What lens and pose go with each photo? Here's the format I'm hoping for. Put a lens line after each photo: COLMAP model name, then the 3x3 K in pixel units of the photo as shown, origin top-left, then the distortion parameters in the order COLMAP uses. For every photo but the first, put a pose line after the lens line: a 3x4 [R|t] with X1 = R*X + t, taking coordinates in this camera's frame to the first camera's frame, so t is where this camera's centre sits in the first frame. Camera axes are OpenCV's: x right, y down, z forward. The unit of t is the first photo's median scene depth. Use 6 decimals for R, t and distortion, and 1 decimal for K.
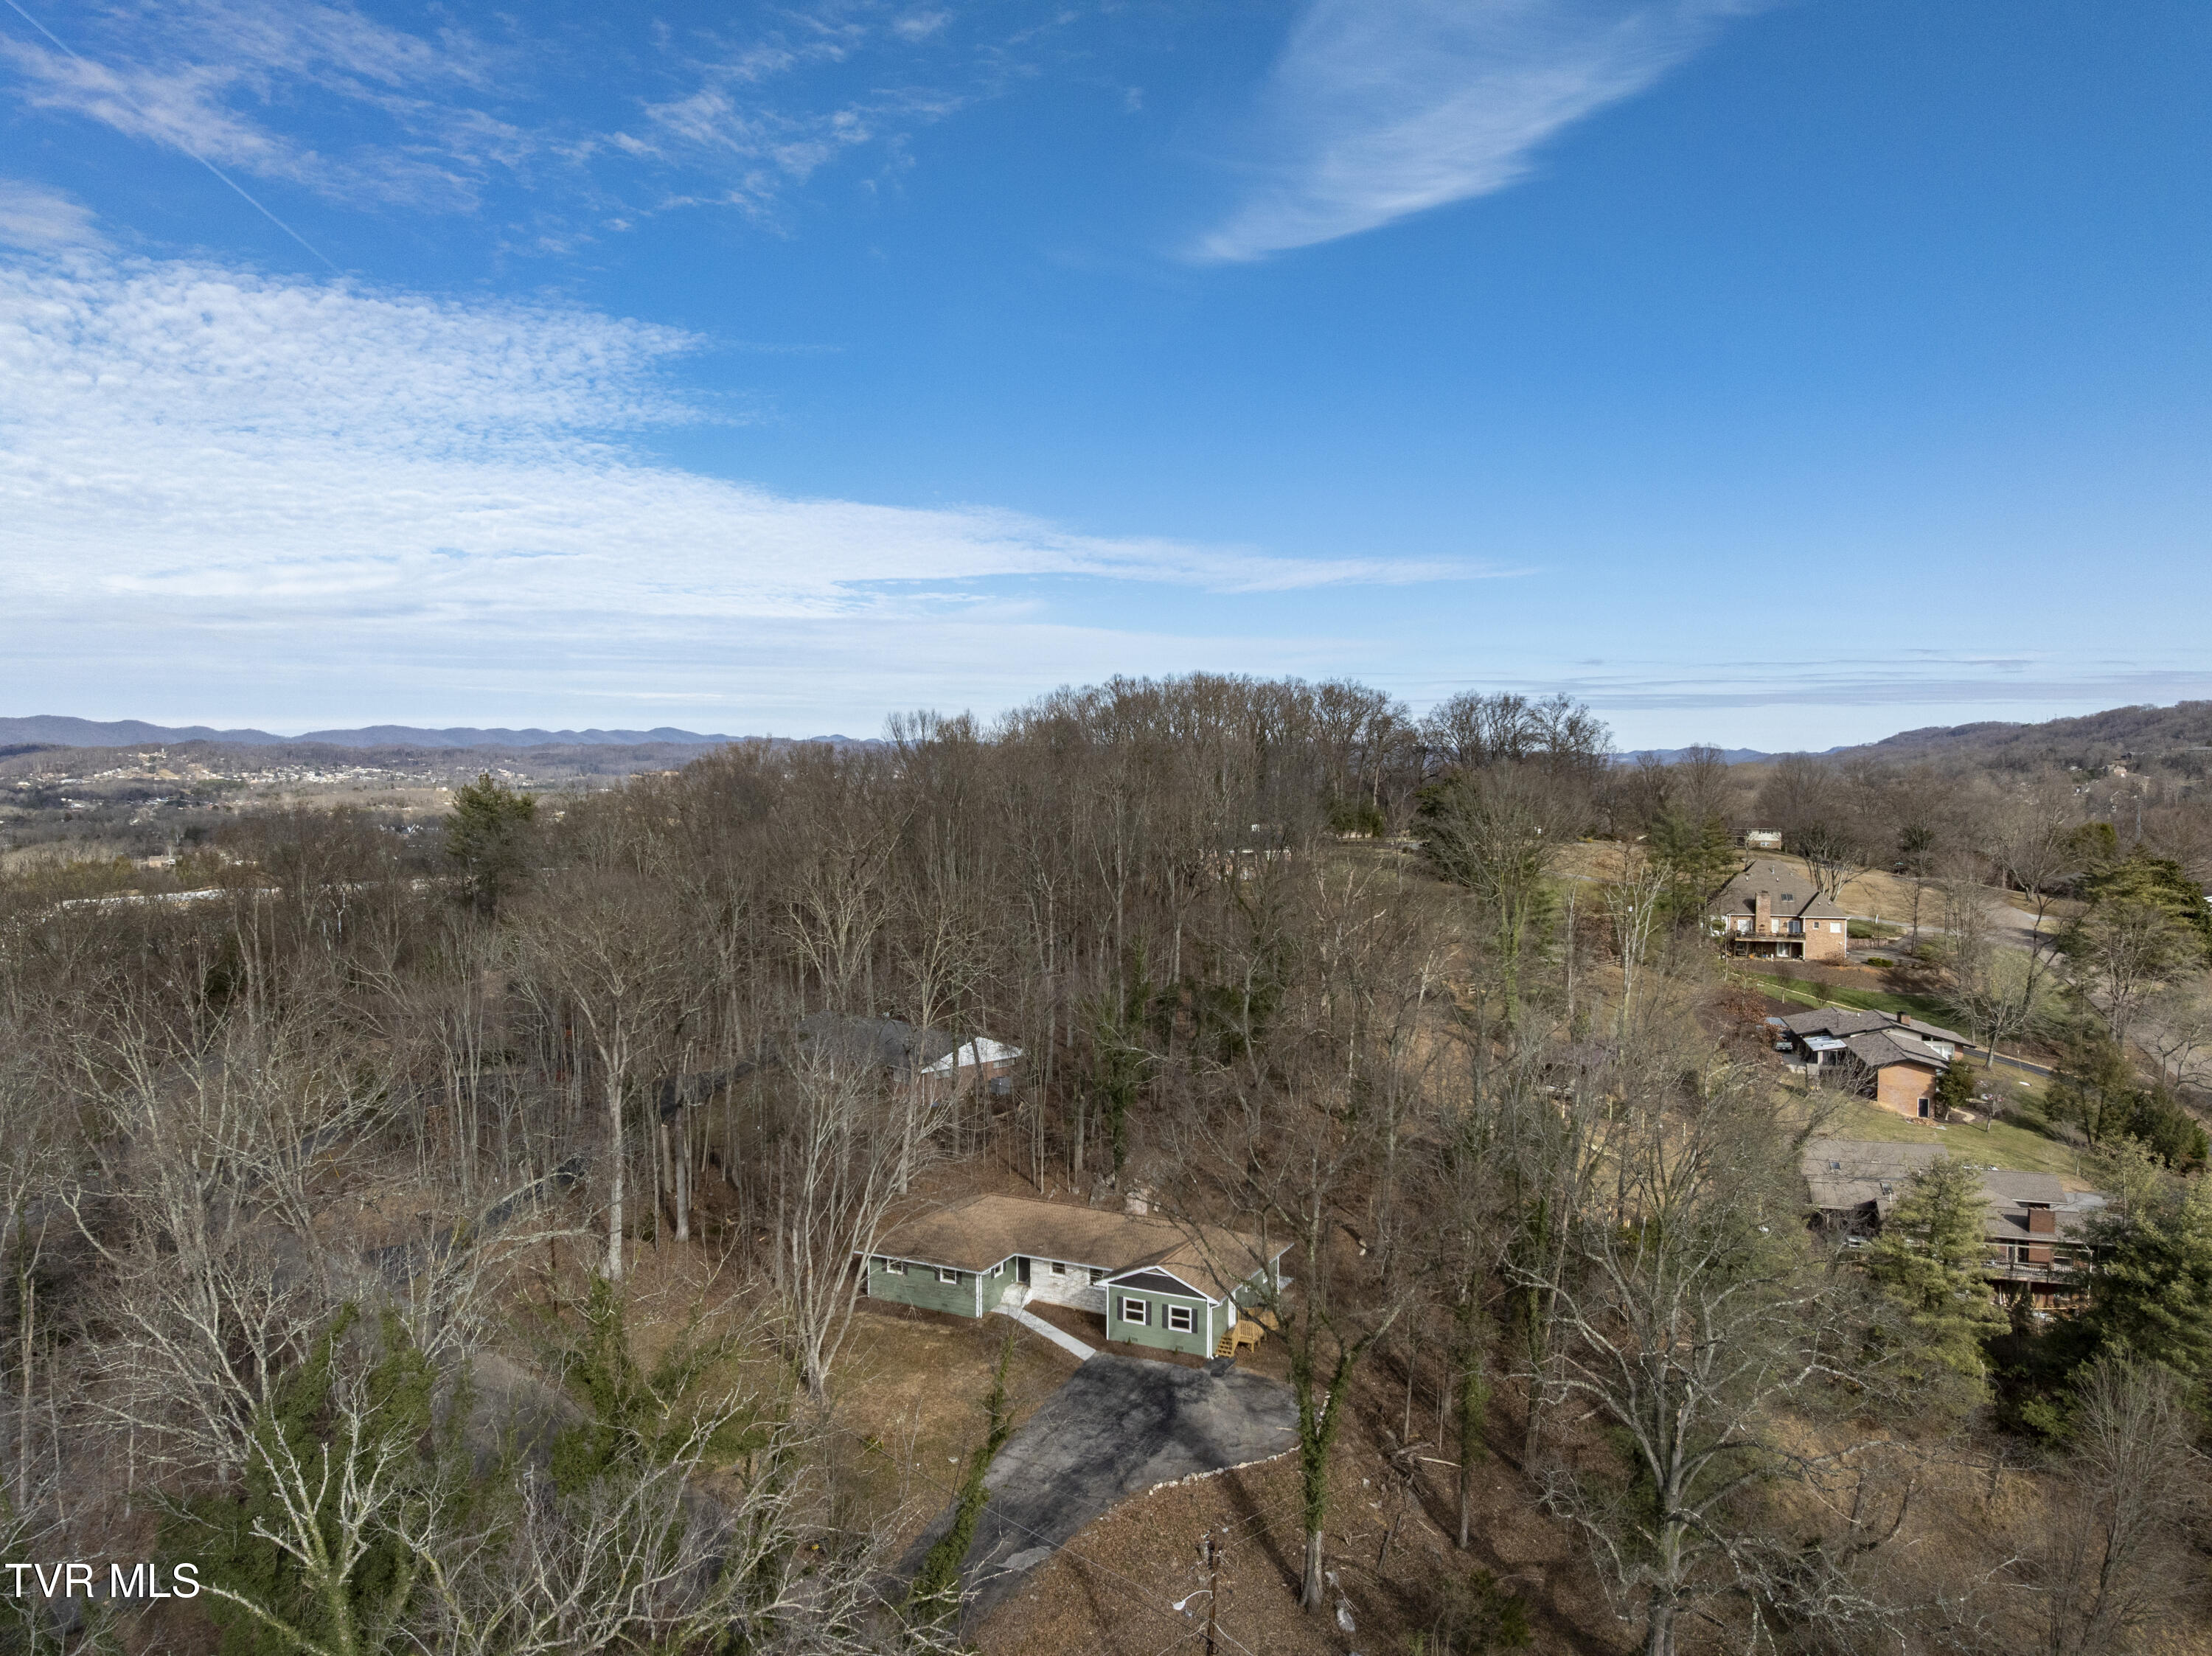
lens RADIAL K [[1557.9, 0, 1106.0], [0, 1557.9, 828.0], [0, 0, 1]] dist [-0.049530, 0.006308]
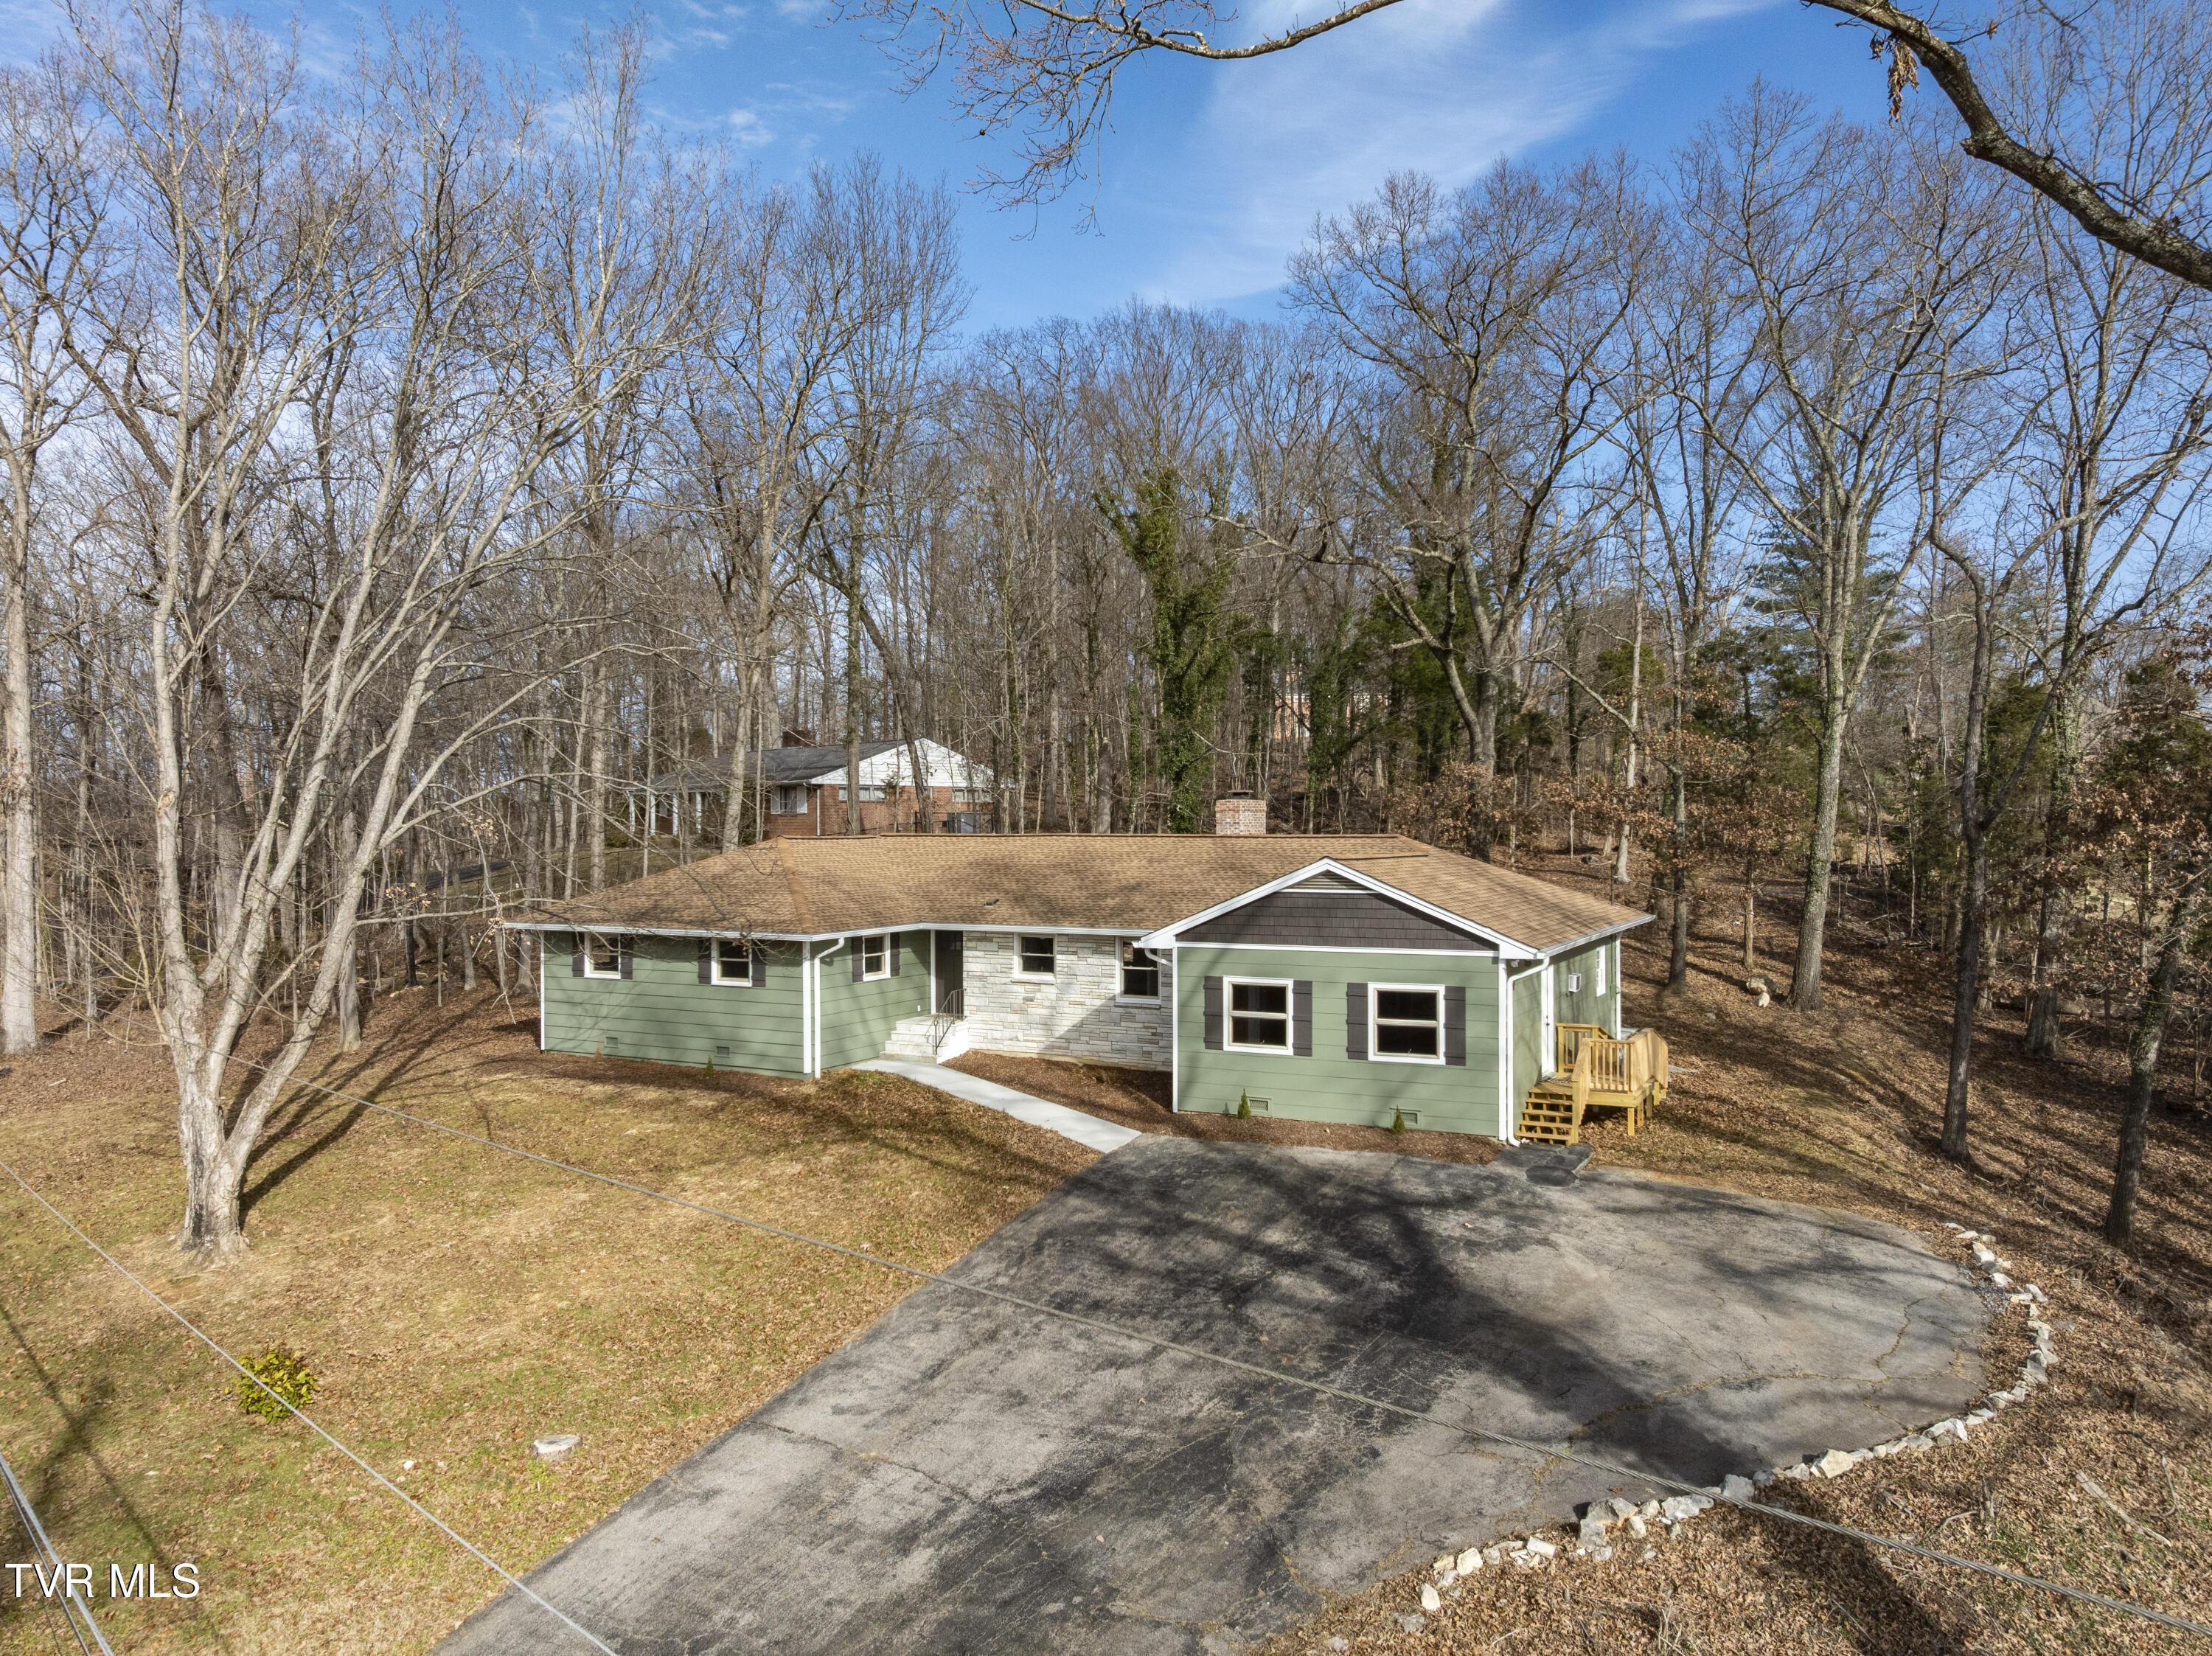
lens RADIAL K [[1557.9, 0, 1106.0], [0, 1557.9, 828.0], [0, 0, 1]] dist [-0.049530, 0.006308]
pose [[0.999732, -0.005129, -0.022558, -0.006268], [0.004280, 0.999286, -0.037533, 0.290255], [0.022734, 0.037426, 0.999041, 0.683982]]
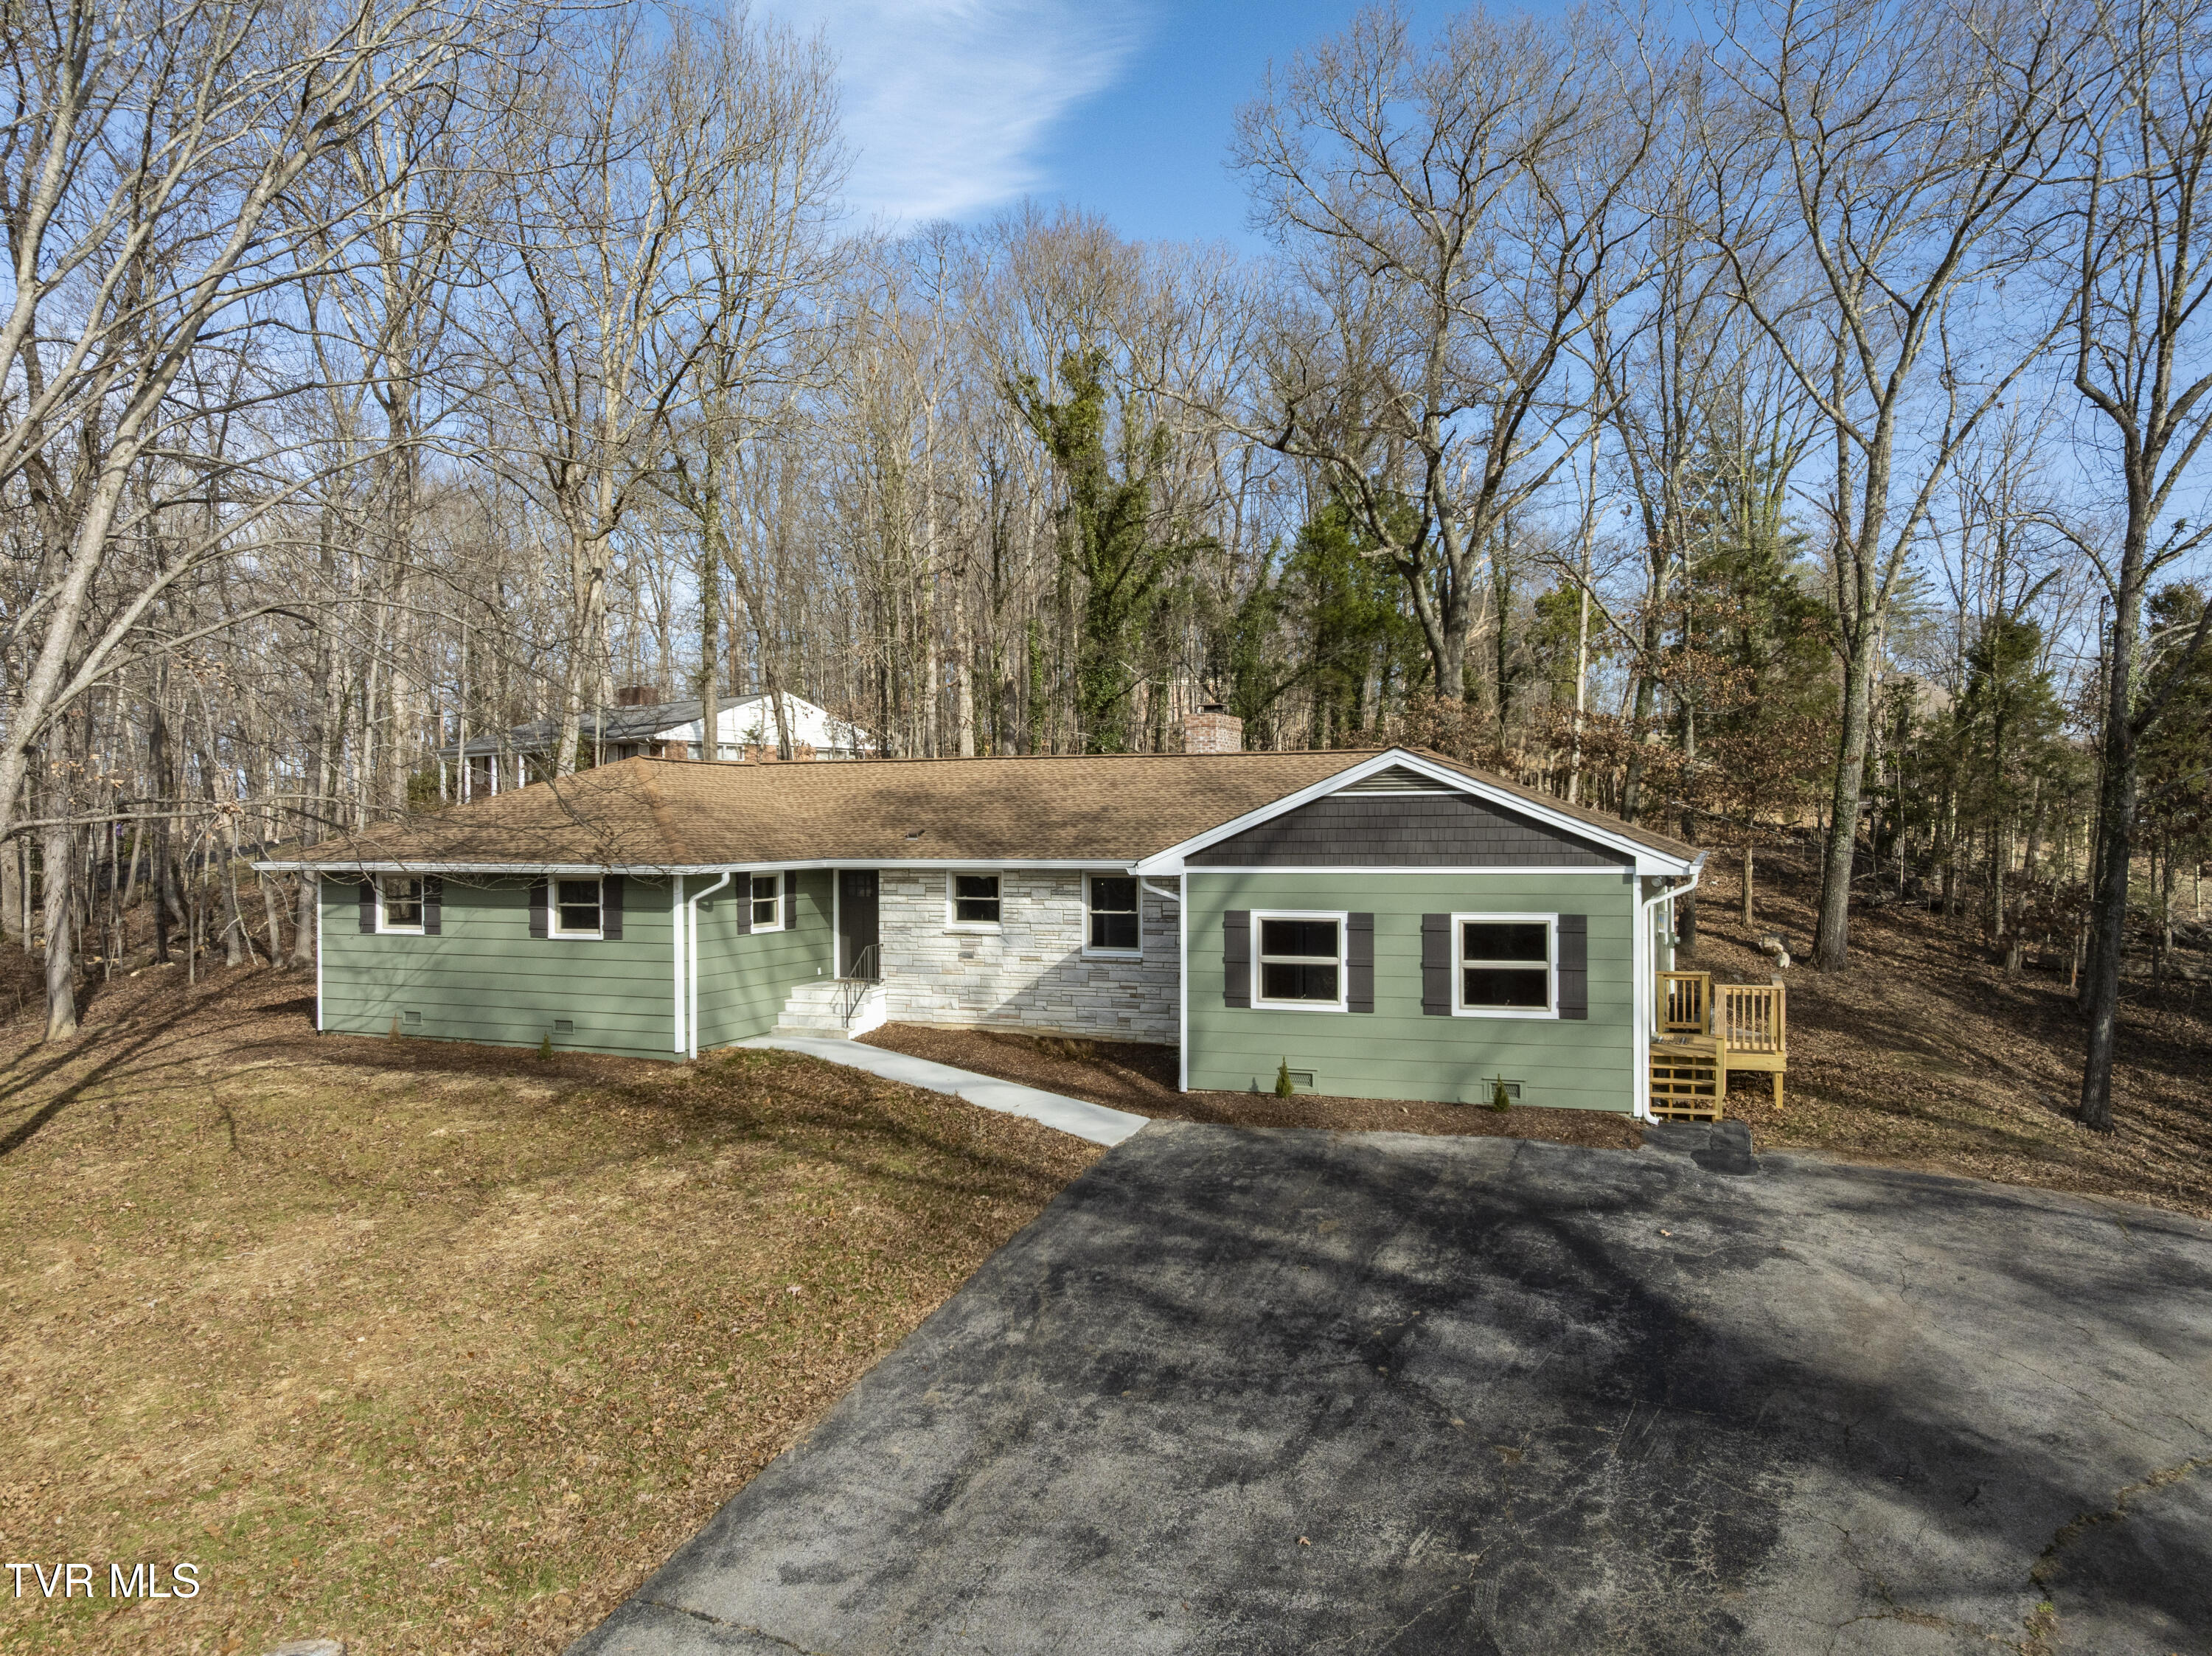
lens RADIAL K [[1557.9, 0, 1106.0], [0, 1557.9, 828.0], [0, 0, 1]] dist [-0.049530, 0.006308]
pose [[0.996355, -0.005525, 0.085127, -0.033900], [0.008970, 0.999154, -0.040142, 0.306431], [-0.084833, 0.040760, 0.995561, 0.770674]]
